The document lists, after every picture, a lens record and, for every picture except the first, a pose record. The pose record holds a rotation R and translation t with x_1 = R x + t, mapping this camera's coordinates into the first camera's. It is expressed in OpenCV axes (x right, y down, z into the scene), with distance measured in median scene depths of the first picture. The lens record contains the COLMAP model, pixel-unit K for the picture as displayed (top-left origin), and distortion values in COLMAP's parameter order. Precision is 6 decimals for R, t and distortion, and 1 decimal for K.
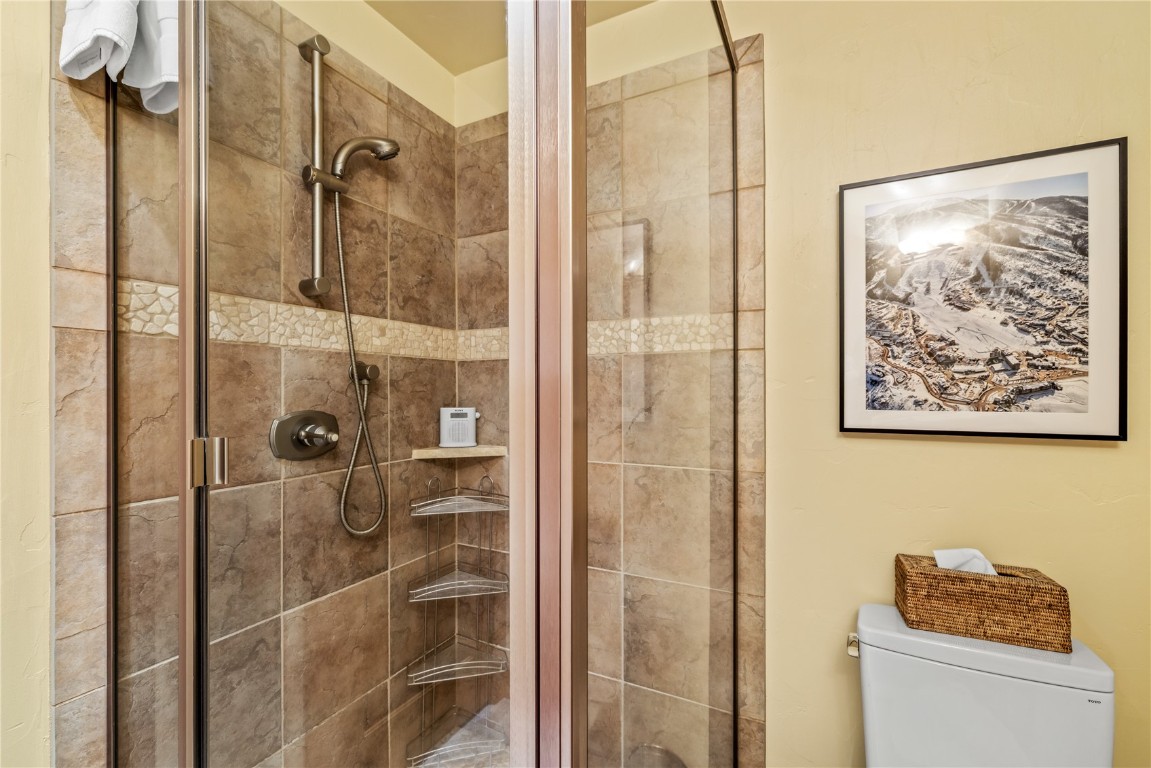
lens RADIAL K [[498.8, 0, 574.6], [0, 498.8, 382.8], [0, 0, 1]] dist [0.000820, 0.000007]
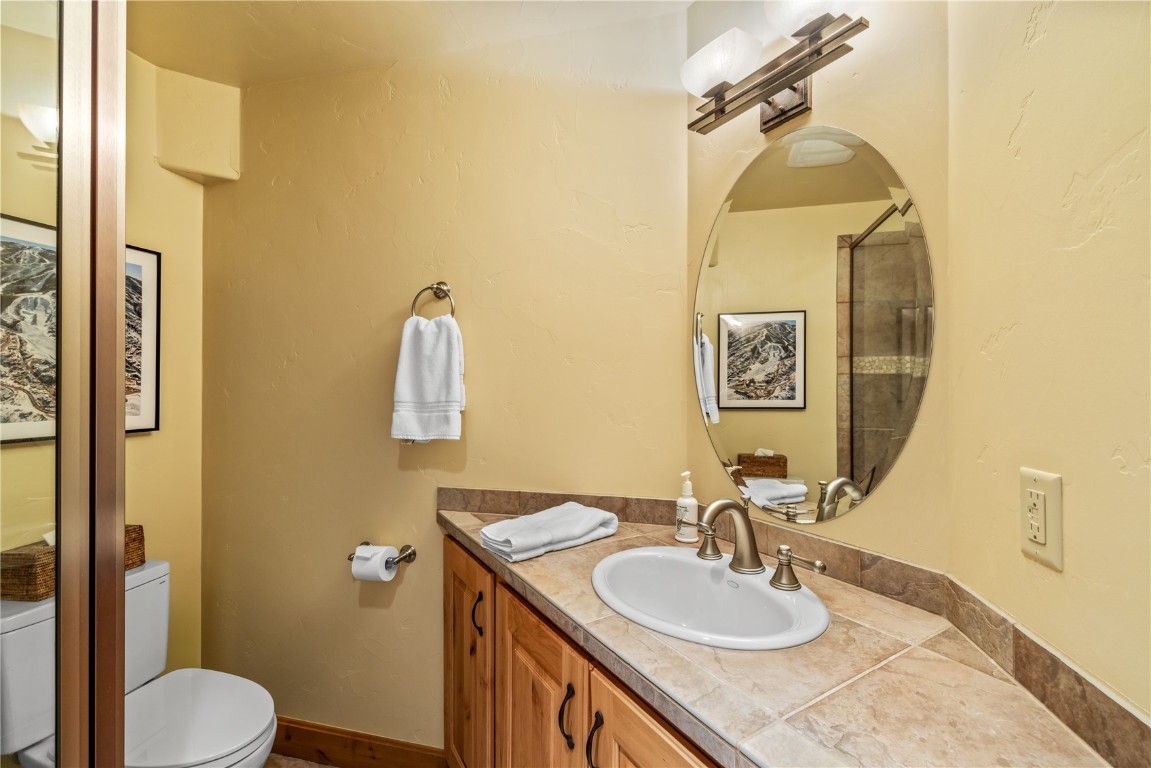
lens RADIAL K [[498.8, 0, 575.0], [0, 498.8, 385.0], [0, 0, 1]] dist [0.000820, 0.000007]
pose [[-0.235191, 0.006553, 0.971927, -0.770957], [-0.000475, 0.999976, -0.006857, -0.024456], [-0.971949, -0.002074, -0.235183, 0.017794]]
